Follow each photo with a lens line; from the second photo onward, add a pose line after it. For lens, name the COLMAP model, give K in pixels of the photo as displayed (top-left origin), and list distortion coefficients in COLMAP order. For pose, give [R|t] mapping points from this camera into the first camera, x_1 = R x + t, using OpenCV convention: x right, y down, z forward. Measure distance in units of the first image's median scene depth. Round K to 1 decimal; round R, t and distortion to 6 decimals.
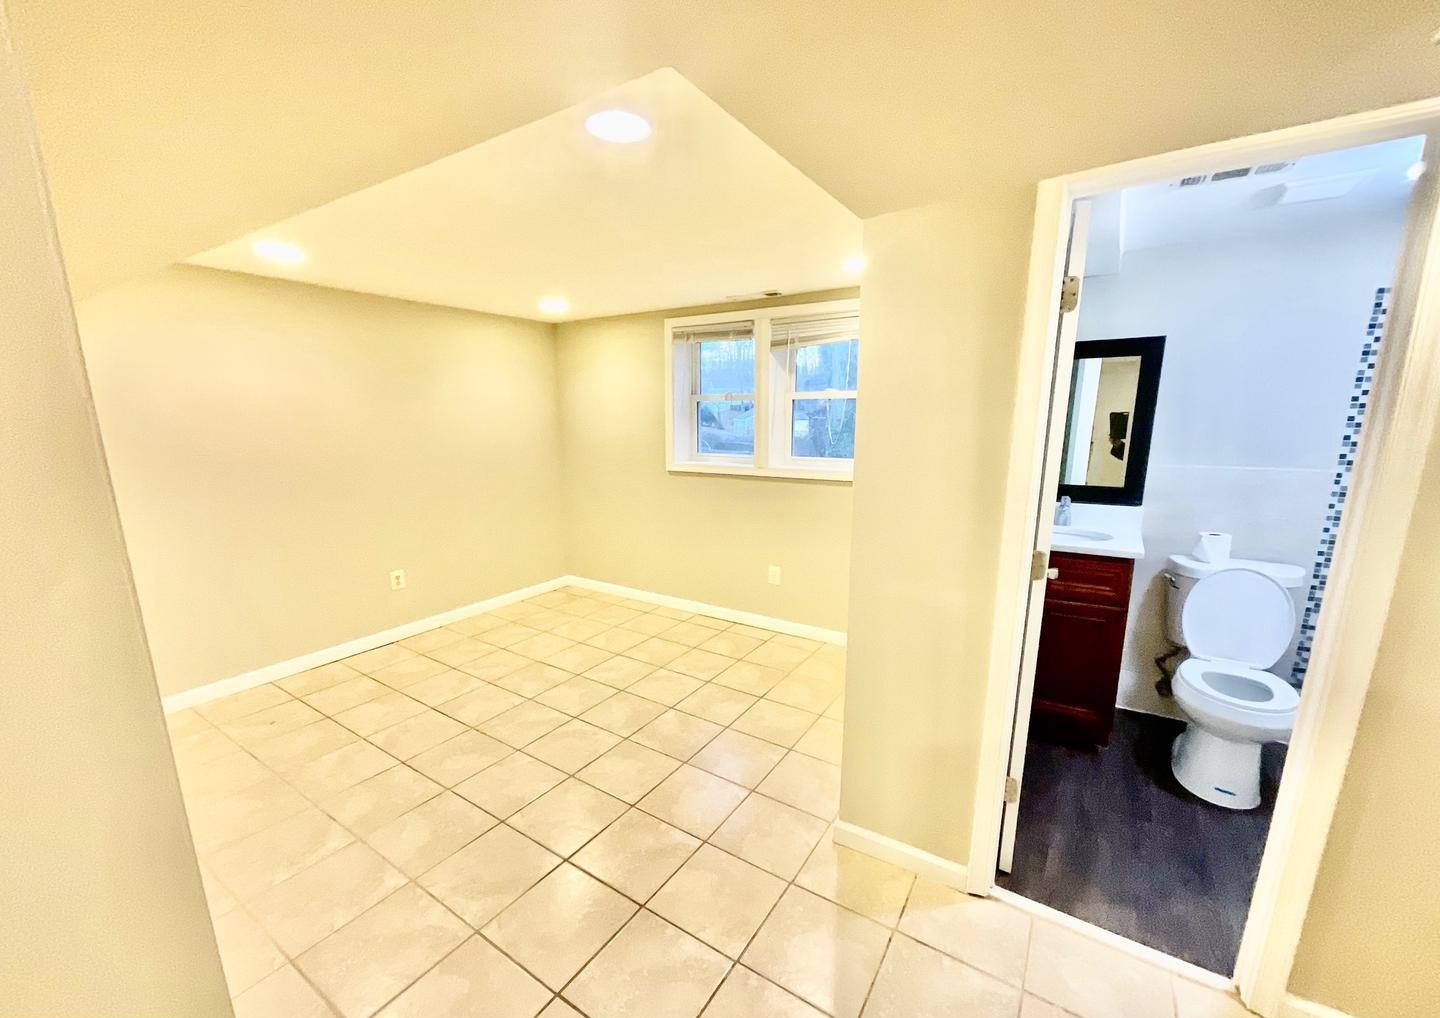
lens RADIAL K [[577.1, 0, 724.2], [0, 577.1, 535.7], [0, 0, 1]] dist [-0.002546, 0.000830]
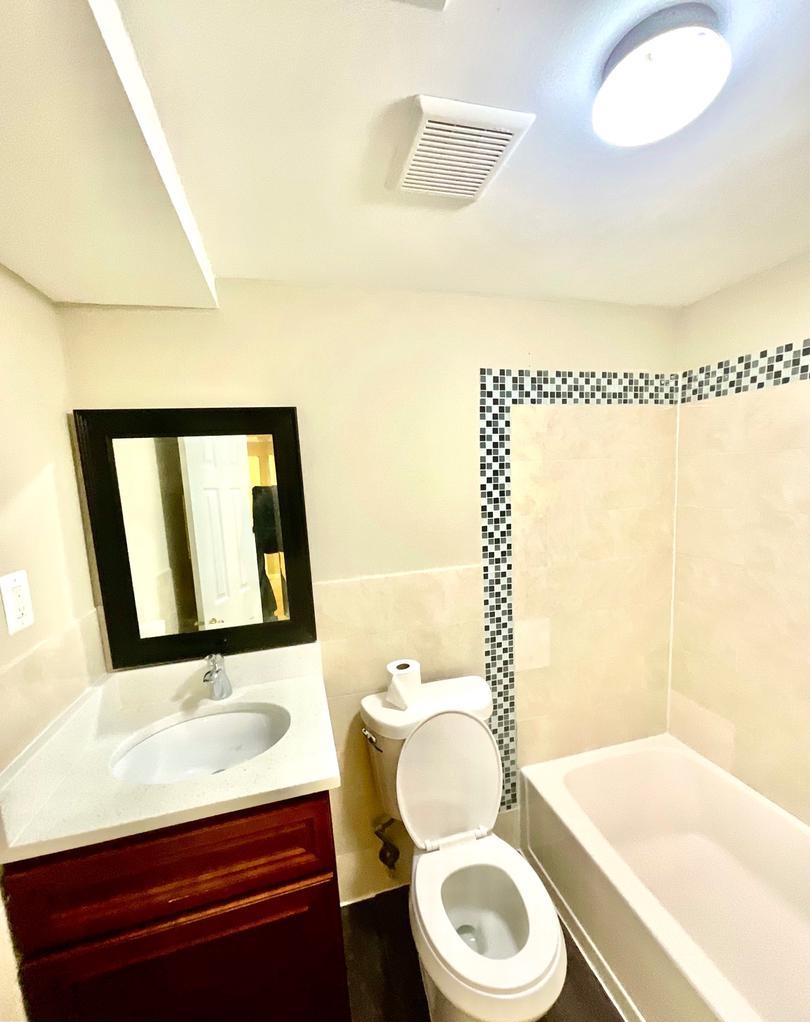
lens RADIAL K [[431.0, 0, 401.4], [0, 431.0, 544.0], [0, 0, 1]] dist [-0.001955, 0.000018]
pose [[0.663289, -0.133184, 0.736417, 0.332226], [0.204723, 0.978792, -0.007375, -0.115203], [-0.719817, 0.155654, 0.676488, 0.434552]]
